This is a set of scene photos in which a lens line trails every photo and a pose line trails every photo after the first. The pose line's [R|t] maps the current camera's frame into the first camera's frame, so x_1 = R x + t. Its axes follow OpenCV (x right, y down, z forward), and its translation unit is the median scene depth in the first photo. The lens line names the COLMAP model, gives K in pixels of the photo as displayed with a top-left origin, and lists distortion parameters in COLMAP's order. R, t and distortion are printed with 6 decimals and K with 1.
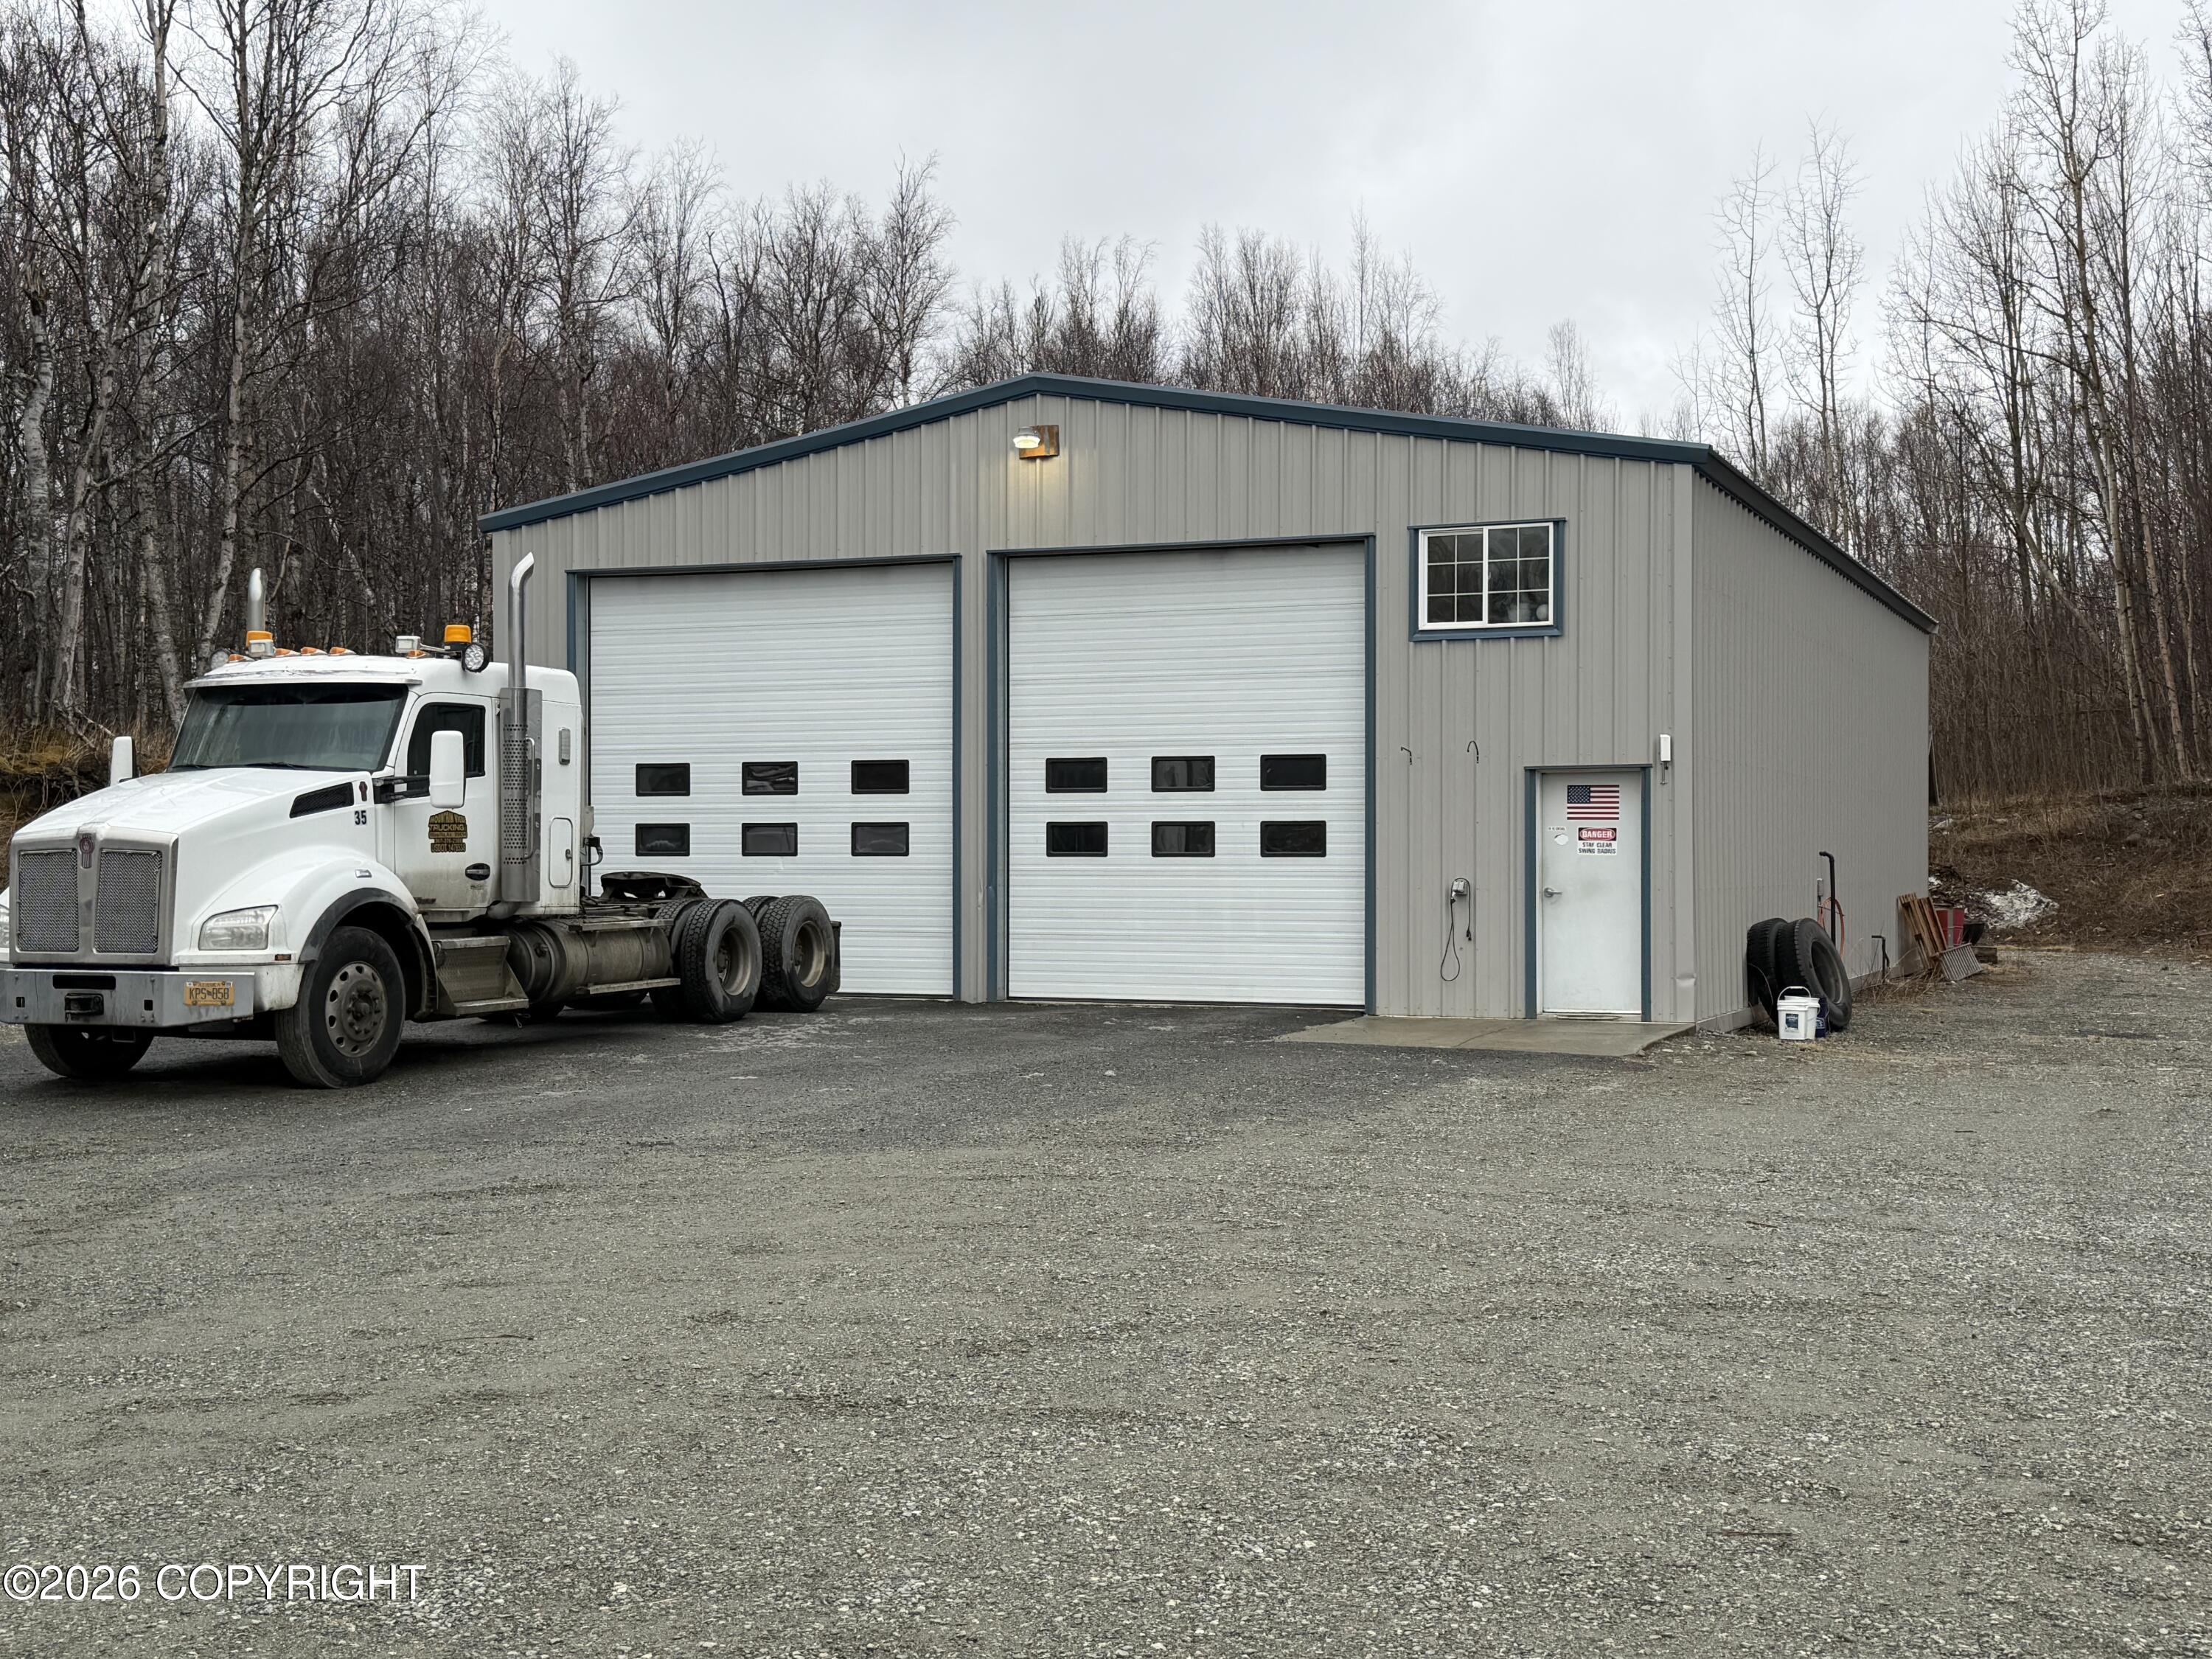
lens RADIAL K [[2434.1, 0, 1106.0], [0, 2434.1, 829.5], [0, 0, 1]] dist [0.083408, -0.014477]
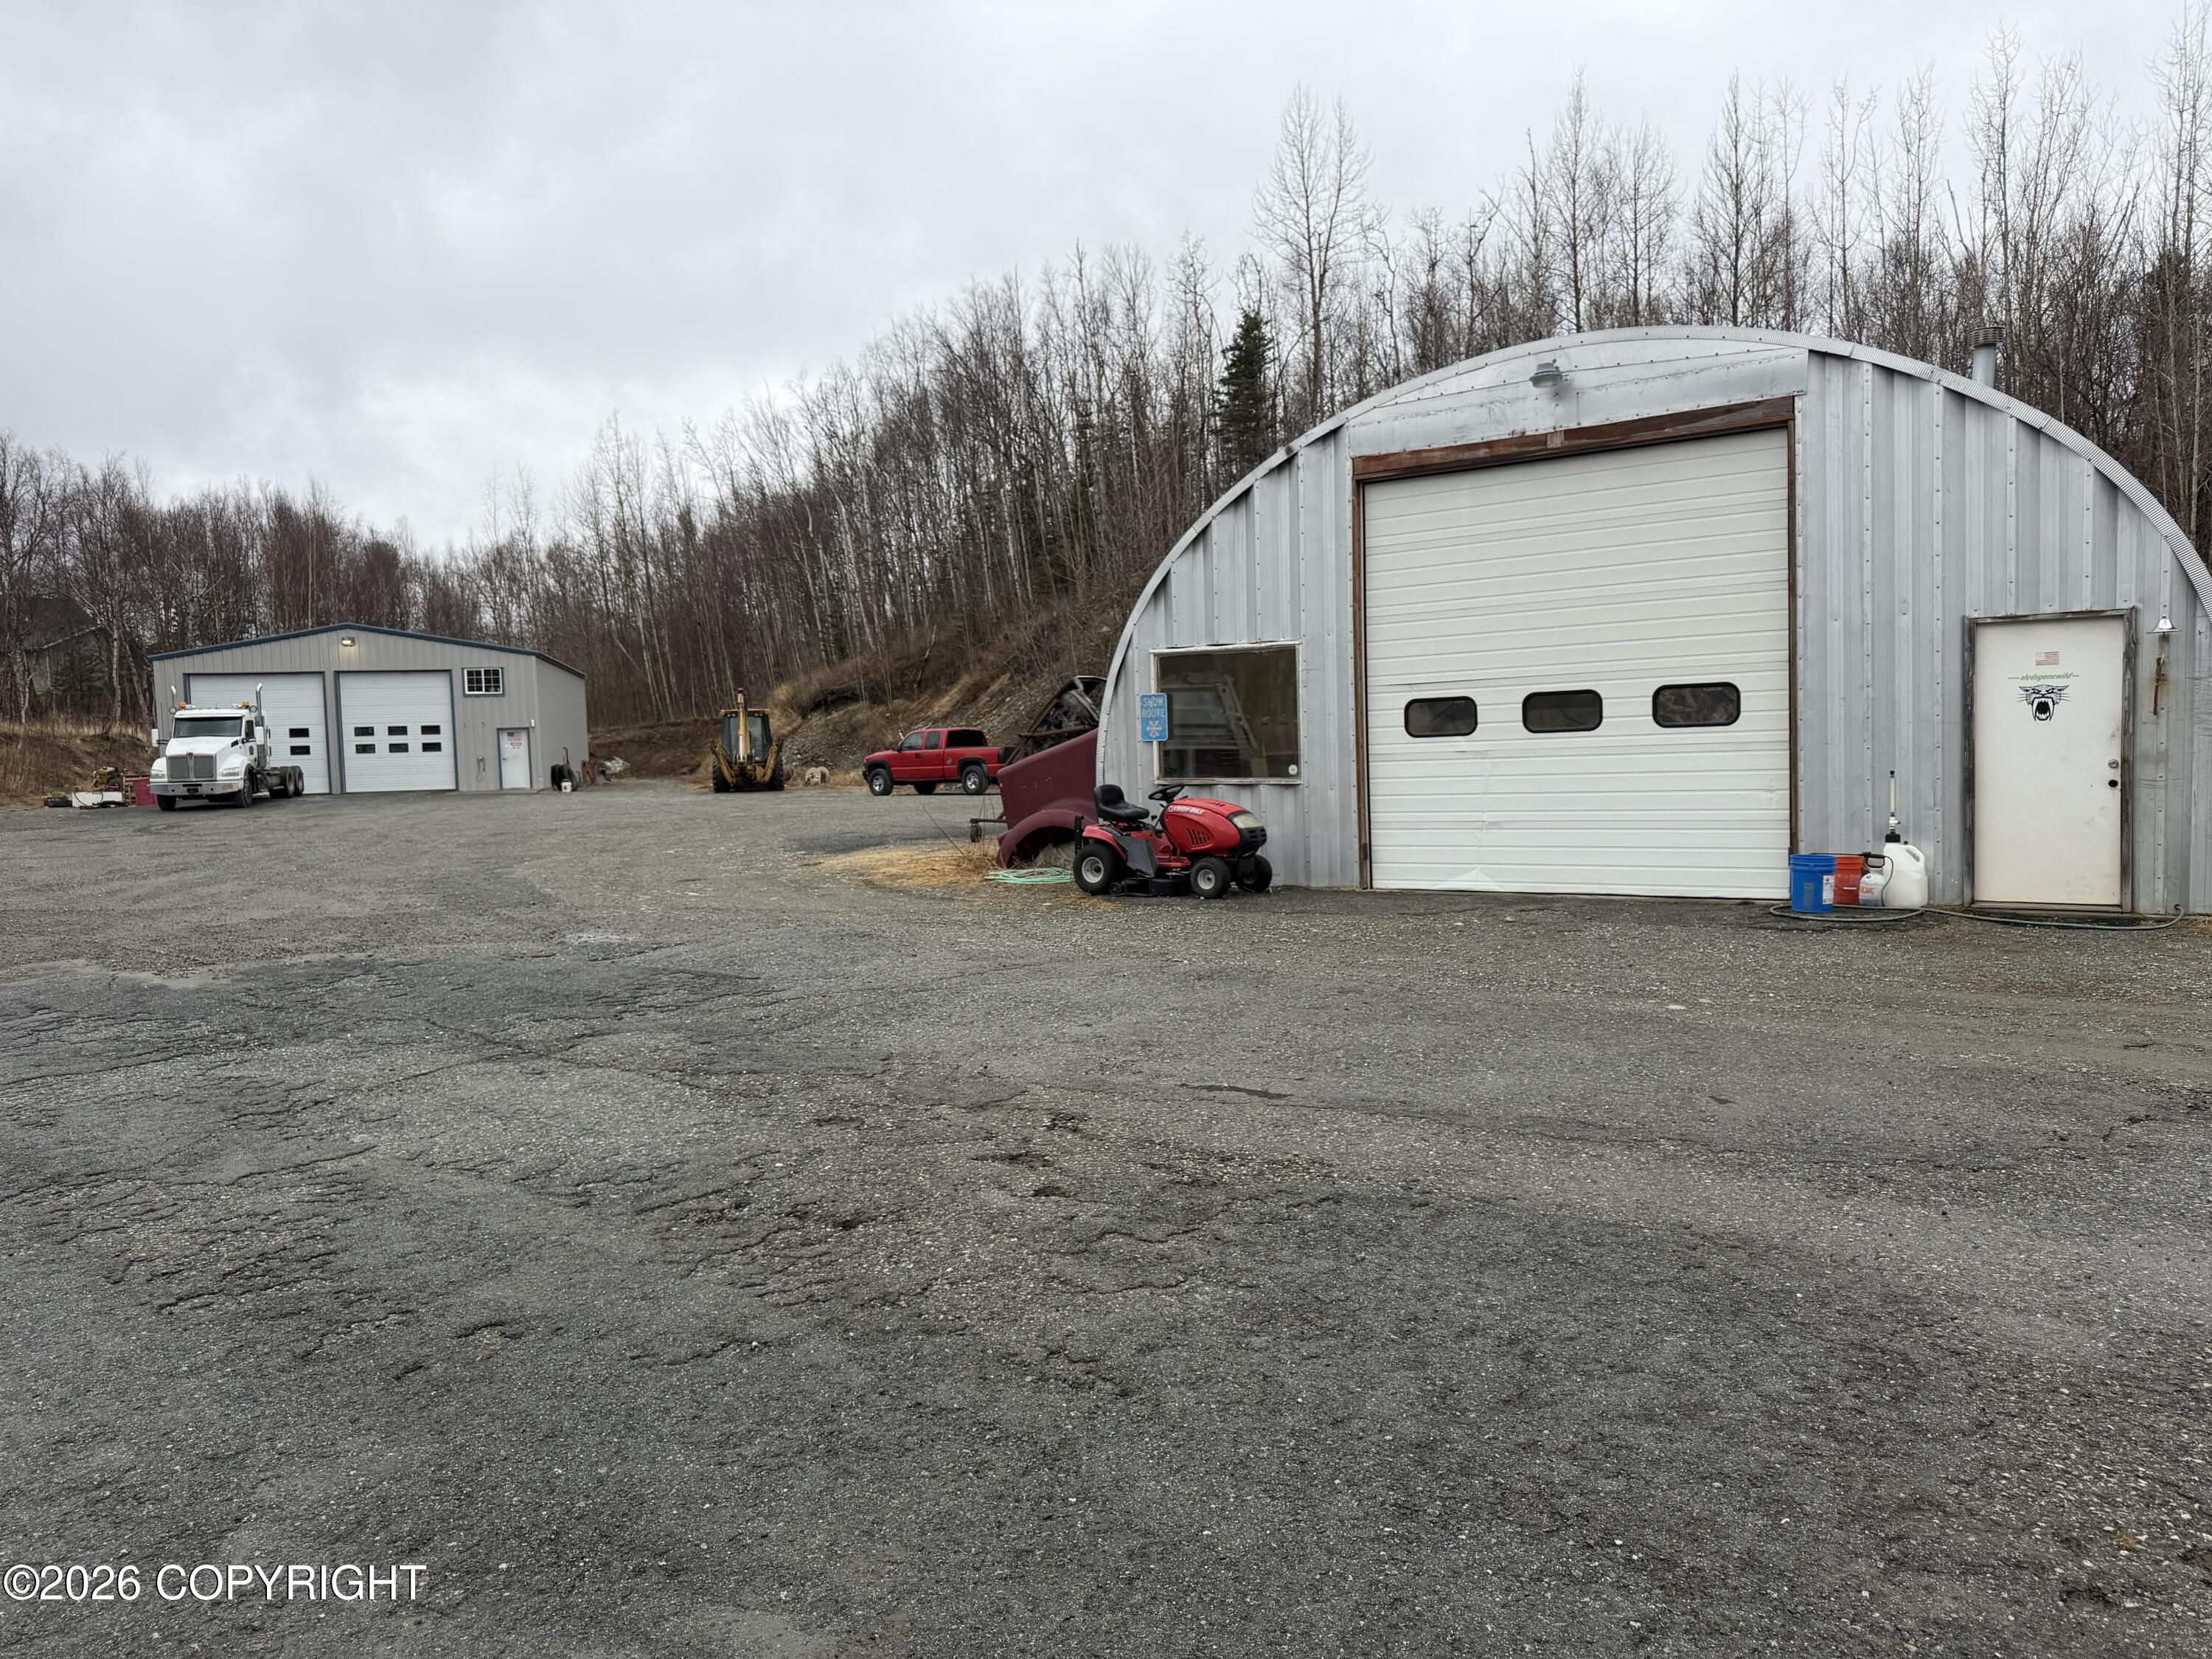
lens RADIAL K [[1500.5, 0, 1106.0], [0, 1500.5, 829.5], [0, 0, 1]] dist [0.160500, -0.269510]
pose [[0.784355, -0.062080, 0.617198, -0.584003], [0.024160, 0.997282, 0.069607, -0.008953], [-0.619841, -0.039685, 0.783723, -1.553188]]
